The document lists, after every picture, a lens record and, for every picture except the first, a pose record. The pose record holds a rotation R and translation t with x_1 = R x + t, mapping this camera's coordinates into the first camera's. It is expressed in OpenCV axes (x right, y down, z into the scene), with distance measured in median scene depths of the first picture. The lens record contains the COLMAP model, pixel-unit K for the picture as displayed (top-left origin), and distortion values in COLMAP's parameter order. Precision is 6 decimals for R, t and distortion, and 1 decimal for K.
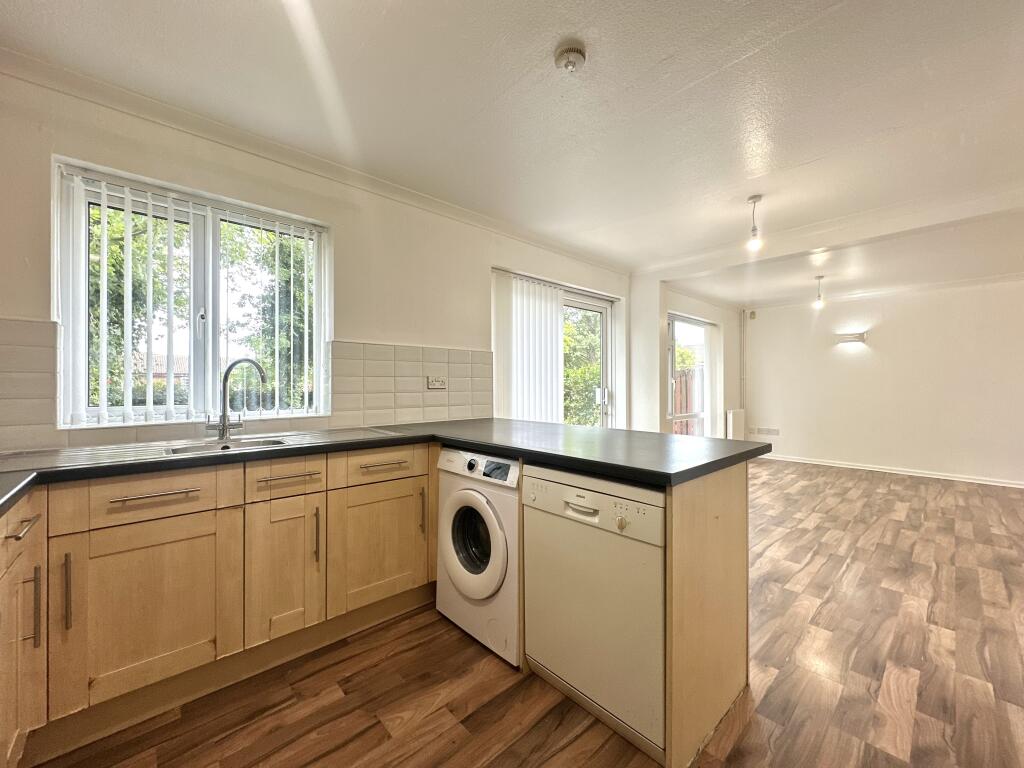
lens RADIAL K [[410.0, 0, 510.0], [0, 410.0, 384.8], [0, 0, 1]] dist [-0.002065, 0.001510]
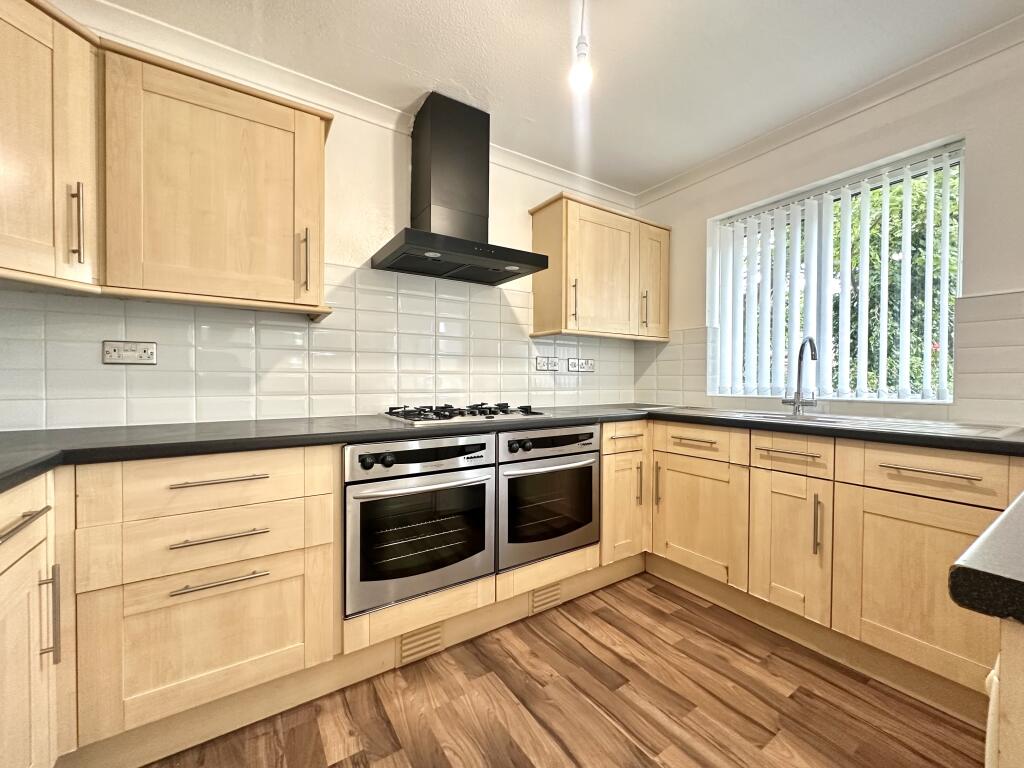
lens RADIAL K [[410.0, 0, 509.0], [0, 410.0, 382.2], [0, 0, 1]] dist [-0.002065, 0.001510]
pose [[-0.153779, 0.006925, -0.988081, 0.275675], [-0.001112, 0.999974, 0.007181, 0.024164], [0.988105, 0.002203, -0.153768, 0.245312]]
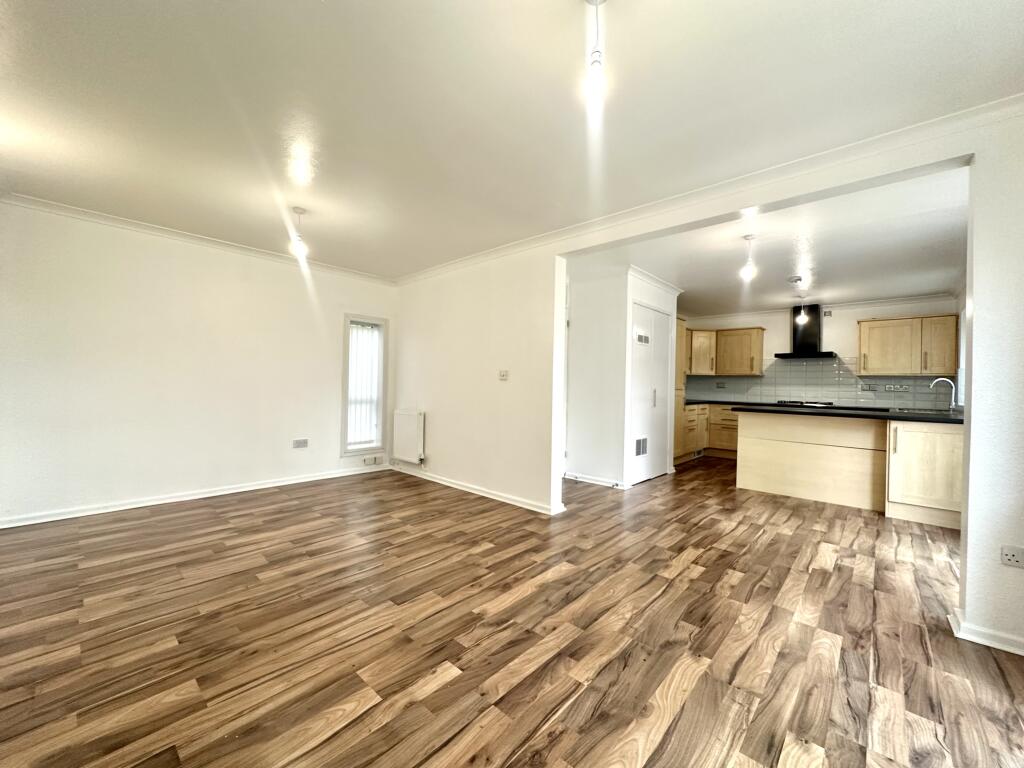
lens RADIAL K [[410.0, 0, 511.9], [0, 410.0, 389.6], [0, 0, 1]] dist [-0.002065, 0.001510]
pose [[-0.995624, -0.020236, -0.091230, 1.201432], [-0.021548, 0.999678, 0.013414, 0.012705], [0.090930, 0.015321, -0.995739, 1.834625]]
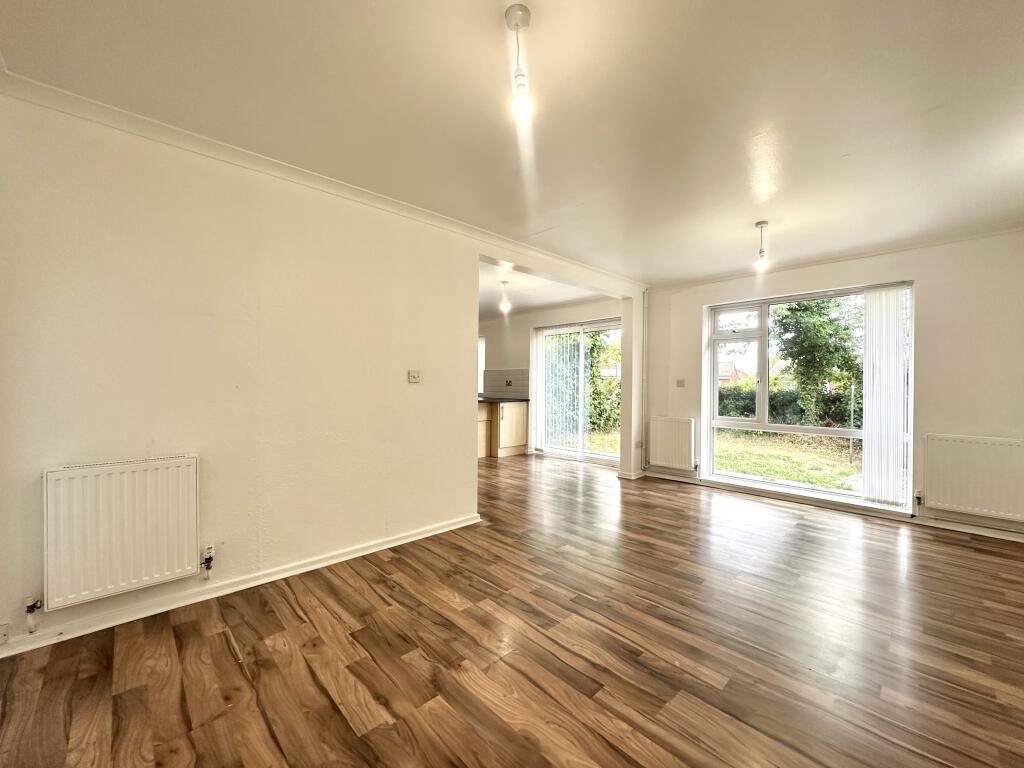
lens RADIAL K [[410.0, 0, 515.9], [0, 410.0, 379.9], [0, 0, 1]] dist [-0.002065, 0.001510]
pose [[0.026953, -0.015132, -0.999522, 2.031556], [-0.005836, 0.999866, -0.015294, 0.011889], [0.999620, 0.006246, 0.026861, 0.847030]]
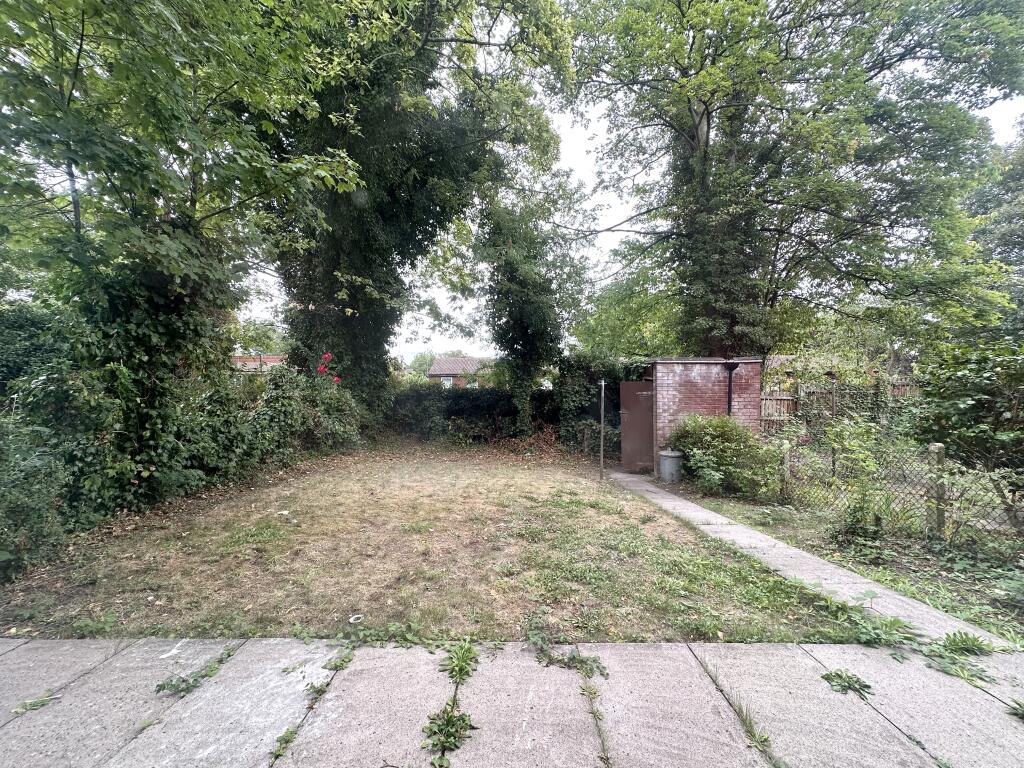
lens RADIAL K [[410.0, 0, 506.9], [0, 410.0, 384.4], [0, 0, 1]] dist [-0.002065, 0.001510]
pose [[0.727213, 0.001259, -0.686411, 0.228922], [0.002958, 0.999983, 0.004967, -0.001567], [0.686406, -0.005642, 0.727197, 1.299120]]
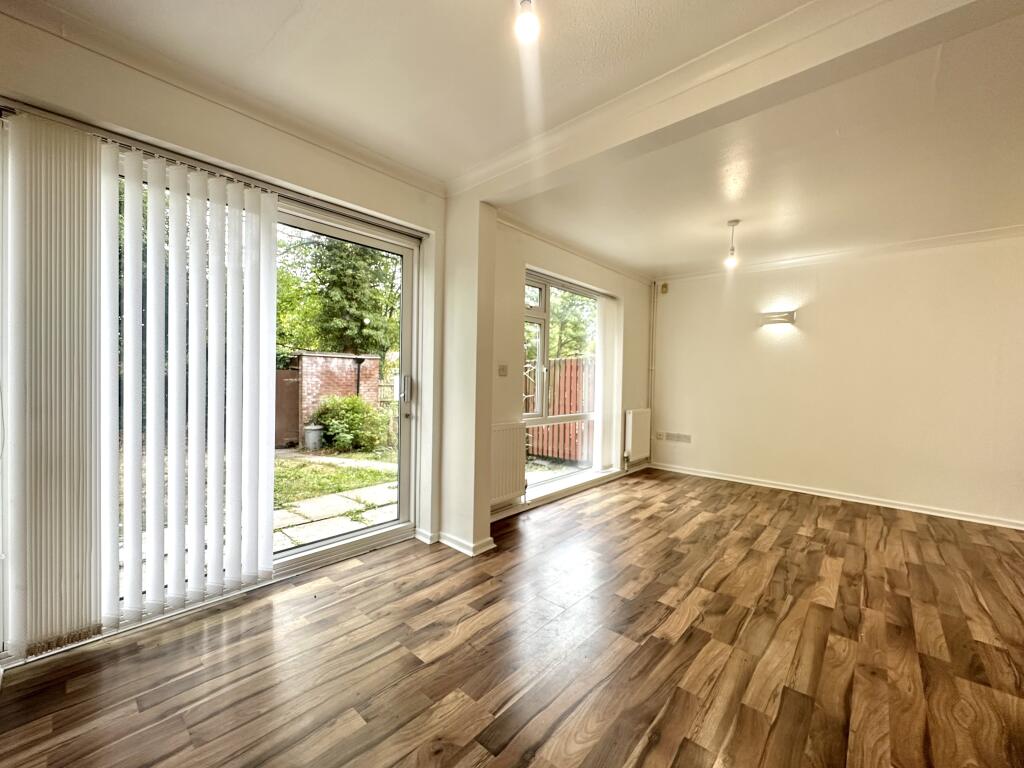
lens RADIAL K [[410.0, 0, 510.1], [0, 410.0, 385.0], [0, 0, 1]] dist [-0.002065, 0.001510]
pose [[0.995601, 0.020146, 0.091500, 0.461520], [-0.022175, 0.999529, 0.021206, 0.007289], [-0.091029, -0.023142, 0.995579, 0.488759]]
